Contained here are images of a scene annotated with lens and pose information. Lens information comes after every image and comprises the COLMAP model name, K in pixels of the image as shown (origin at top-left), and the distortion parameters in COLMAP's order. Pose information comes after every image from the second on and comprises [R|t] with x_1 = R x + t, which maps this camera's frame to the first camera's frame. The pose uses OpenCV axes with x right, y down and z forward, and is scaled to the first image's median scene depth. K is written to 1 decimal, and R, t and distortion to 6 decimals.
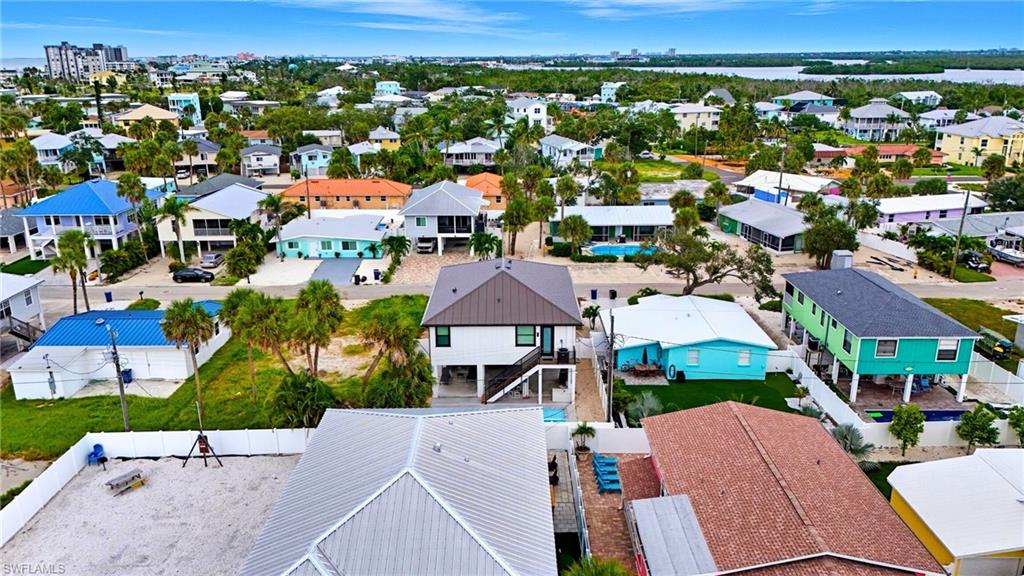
lens RADIAL K [[751.1, 0, 511.0], [0, 751.1, 290.1], [0, 0, 1]] dist [0.052432, -0.055797]
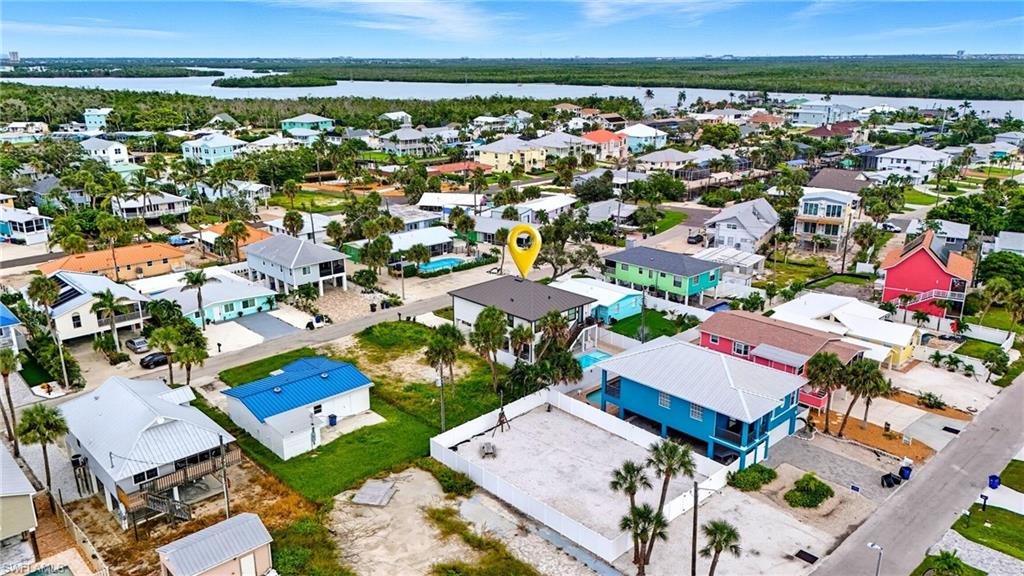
lens RADIAL K [[751.1, 0, 514.8], [0, 751.1, 290.0], [0, 0, 1]] dist [0.052432, -0.055797]
pose [[0.717934, -0.197991, 0.667360, -0.675194], [0.202180, 0.976679, 0.072258, -0.079844], [-0.666103, 0.083051, 0.741221, -0.095312]]
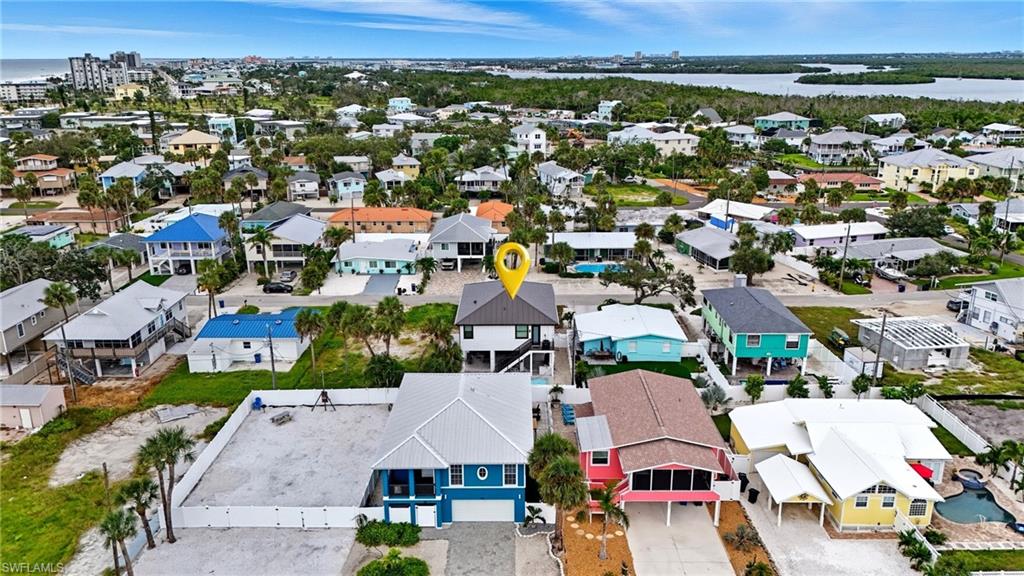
lens RADIAL K [[751.1, 0, 510.8], [0, 751.1, 285.6], [0, 0, 1]] dist [0.052432, -0.055797]
pose [[0.999983, 0.002435, -0.005287, 0.002604], [-0.002472, 0.999972, -0.007060, -0.013439], [0.005270, 0.007073, 0.999961, -0.312683]]
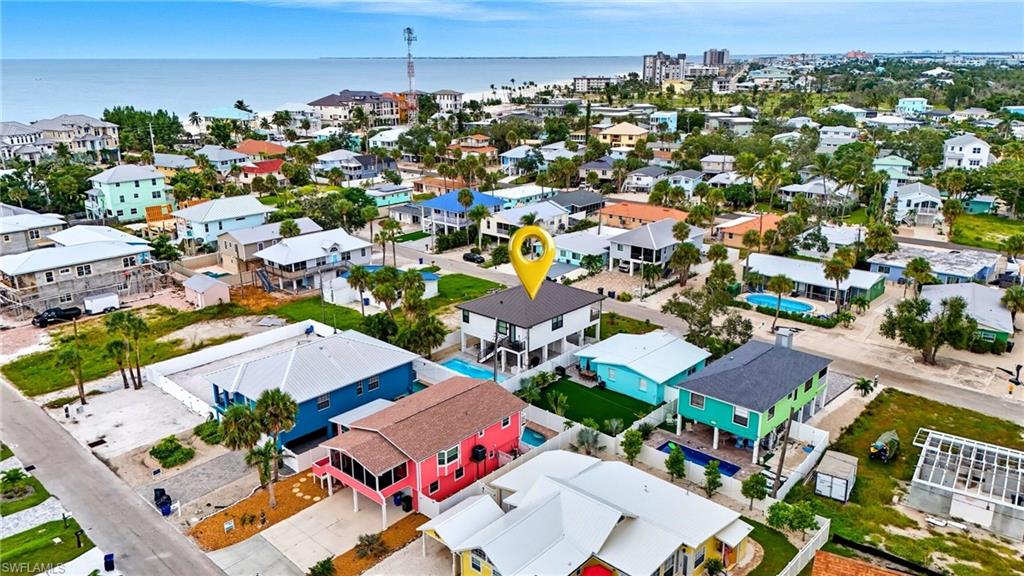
lens RADIAL K [[751.1, 0, 507.5], [0, 751.1, 289.3], [0, 0, 1]] dist [0.052432, -0.055797]
pose [[0.733179, 0.200209, -0.649896, 0.595394], [-0.198217, 0.977098, 0.077389, -0.081637], [0.650506, 0.072080, 0.756073, -0.112636]]
